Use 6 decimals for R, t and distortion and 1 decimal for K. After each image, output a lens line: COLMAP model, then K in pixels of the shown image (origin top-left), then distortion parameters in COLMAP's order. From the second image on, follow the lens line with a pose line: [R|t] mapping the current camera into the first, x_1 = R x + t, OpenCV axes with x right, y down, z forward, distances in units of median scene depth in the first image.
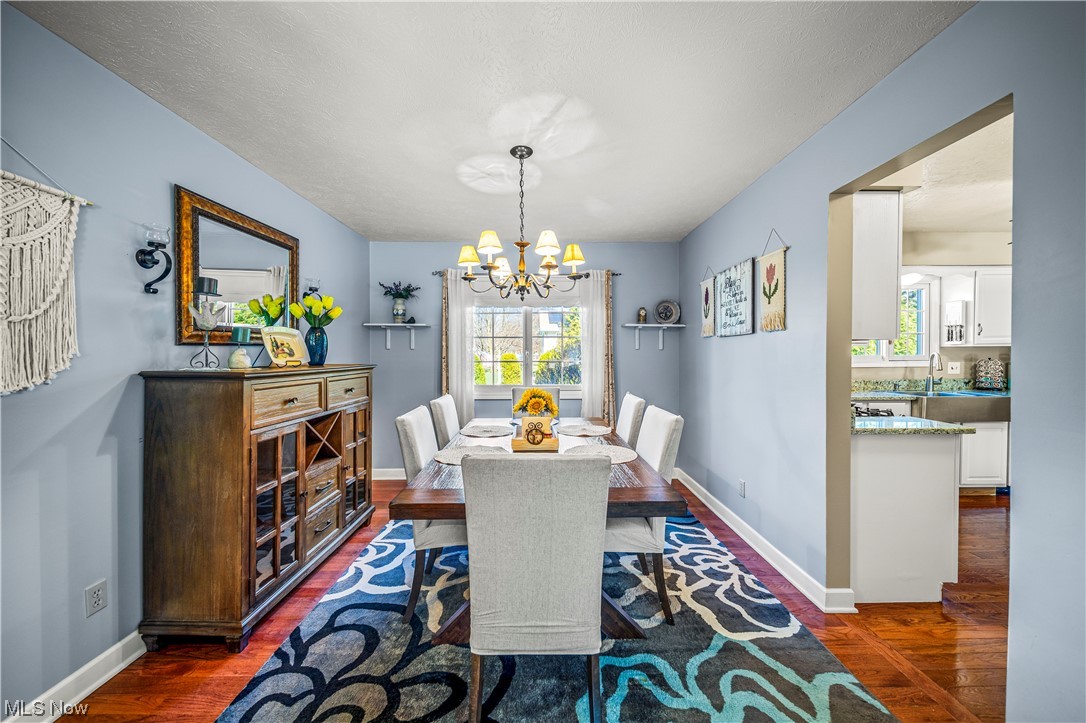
lens RADIAL K [[383.5, 0, 538.9], [0, 383.5, 359.3], [0, 0, 1]] dist [-0.003251, -0.000419]
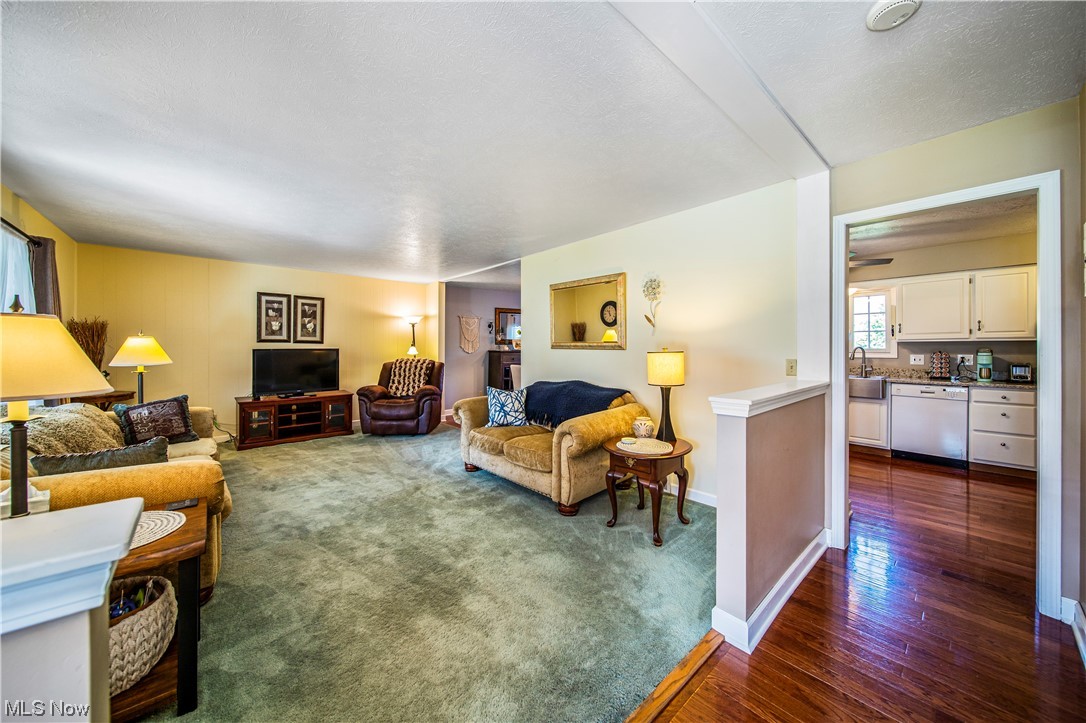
lens RADIAL K [[383.5, 0, 541.9], [0, 383.5, 347.5], [0, 0, 1]] dist [-0.003251, -0.000419]
pose [[0.655279, 0.003562, -0.755379, 1.480346], [-0.010673, 0.999933, -0.004544, 0.003493], [0.755312, 0.011040, 0.655273, -0.795253]]
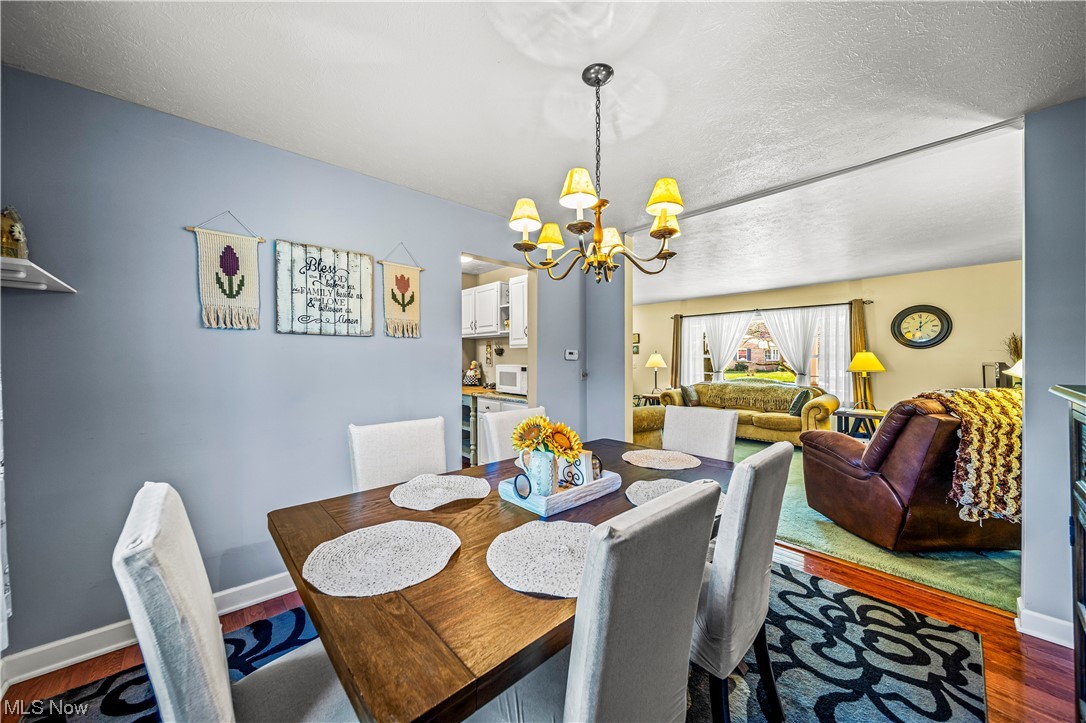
lens RADIAL K [[383.5, 0, 541.0], [0, 383.5, 355.7], [0, 0, 1]] dist [-0.003251, -0.000419]
pose [[-0.661811, 0.010224, 0.749601, -0.339937], [0.009900, 0.999939, -0.004898, -0.007116], [-0.749605, 0.004179, -0.661872, 1.029905]]
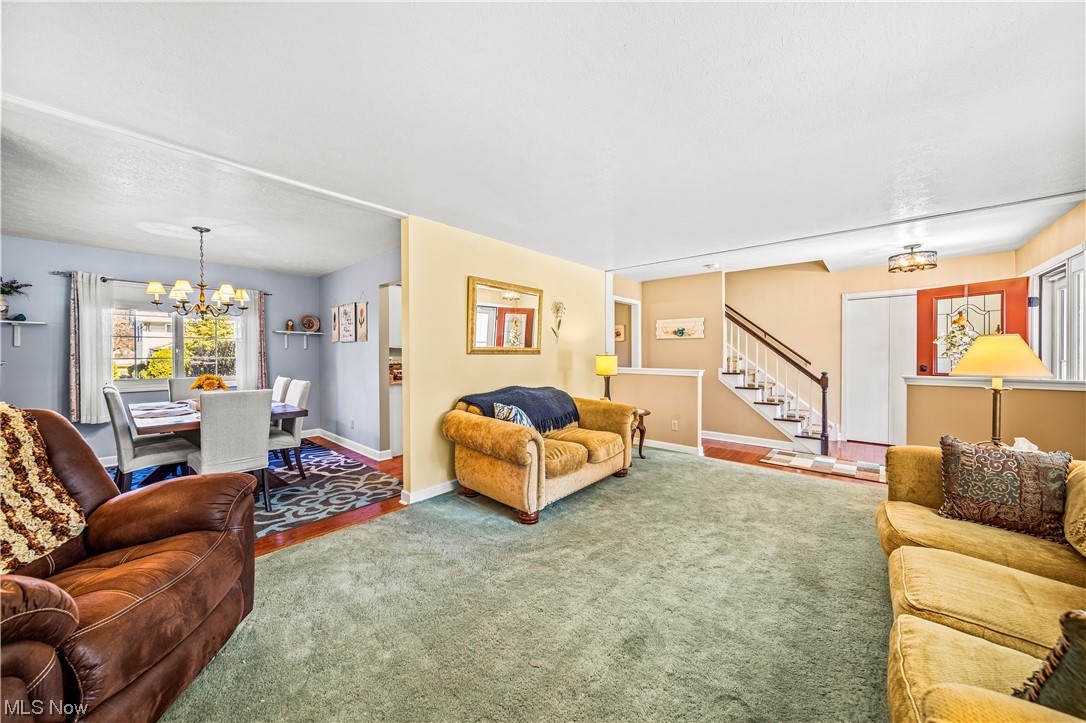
lens RADIAL K [[383.5, 0, 548.2], [0, 383.5, 357.8], [0, 0, 1]] dist [-0.003251, -0.000419]
pose [[0.663898, -0.007338, 0.747787, -0.190453], [0.007195, 0.999968, 0.003426, 0.011356], [-0.747789, 0.003106, 0.663929, -0.795716]]
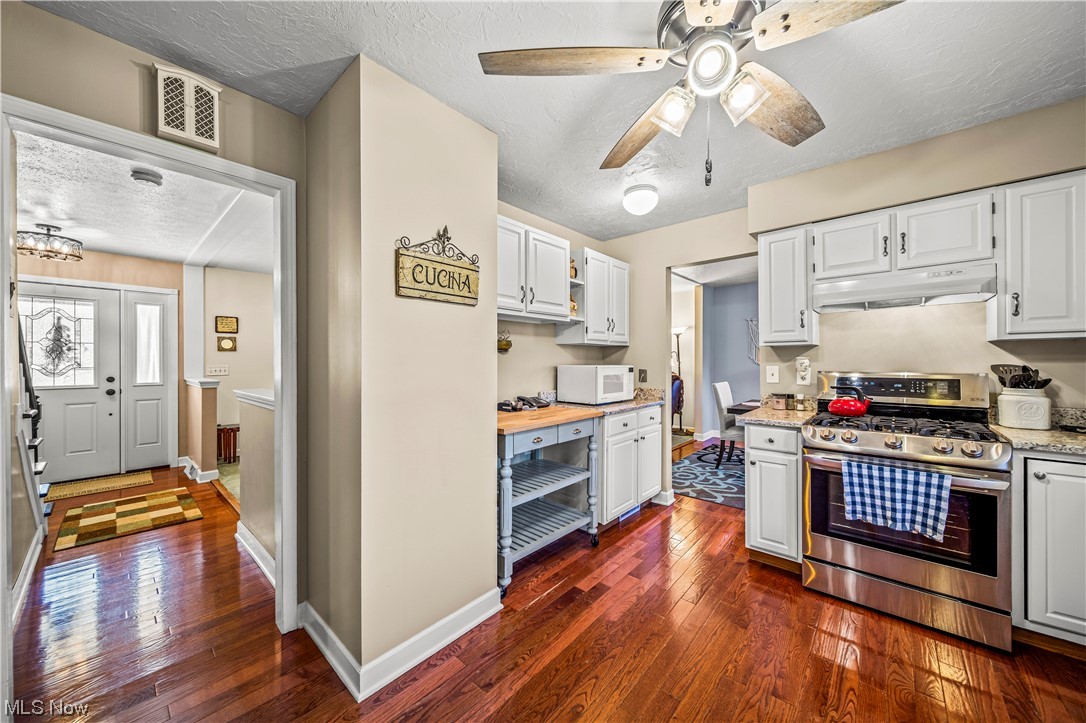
lens RADIAL K [[383.5, 0, 549.9], [0, 383.5, 361.7], [0, 0, 1]] dist [-0.003251, -0.000419]
pose [[-0.661374, 0.010877, -0.749977, 1.458539], [-0.001980, 0.999866, 0.016248, -0.010616], [0.750053, 0.012231, -0.661264, 0.804668]]
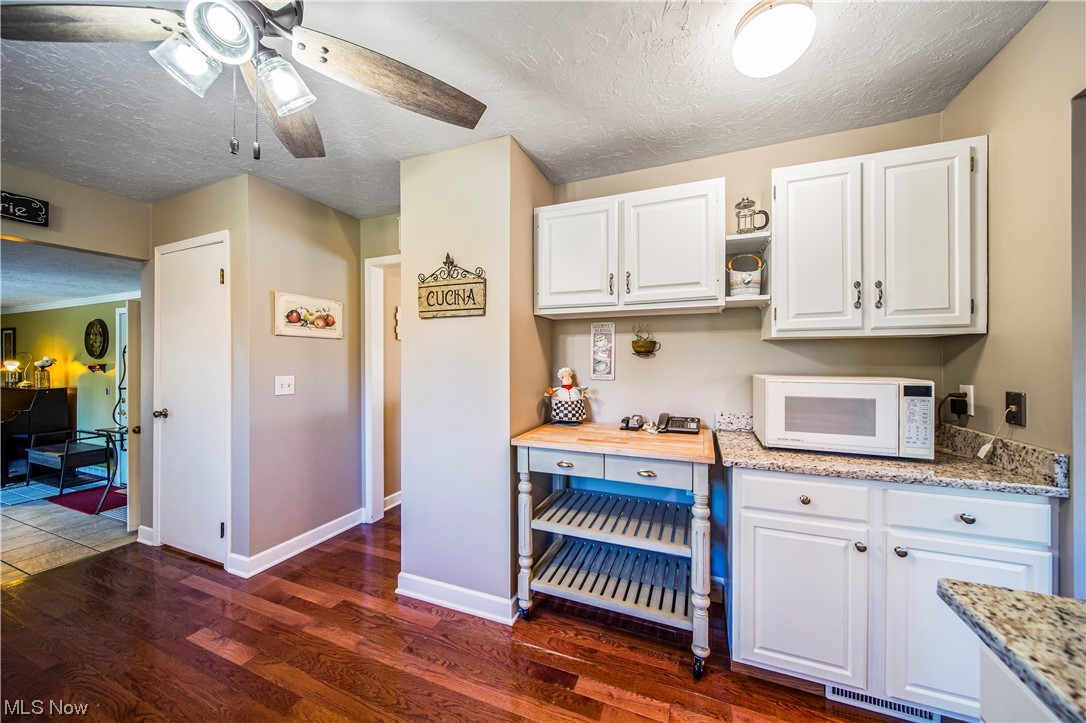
lens RADIAL K [[383.5, 0, 546.5], [0, 383.5, 357.7], [0, 0, 1]] dist [-0.003251, -0.000419]
pose [[-0.925095, 0.009540, 0.379617, 0.789708], [0.012346, 0.999911, 0.004959, -0.018976], [-0.379536, 0.009274, -0.925131, 0.864755]]
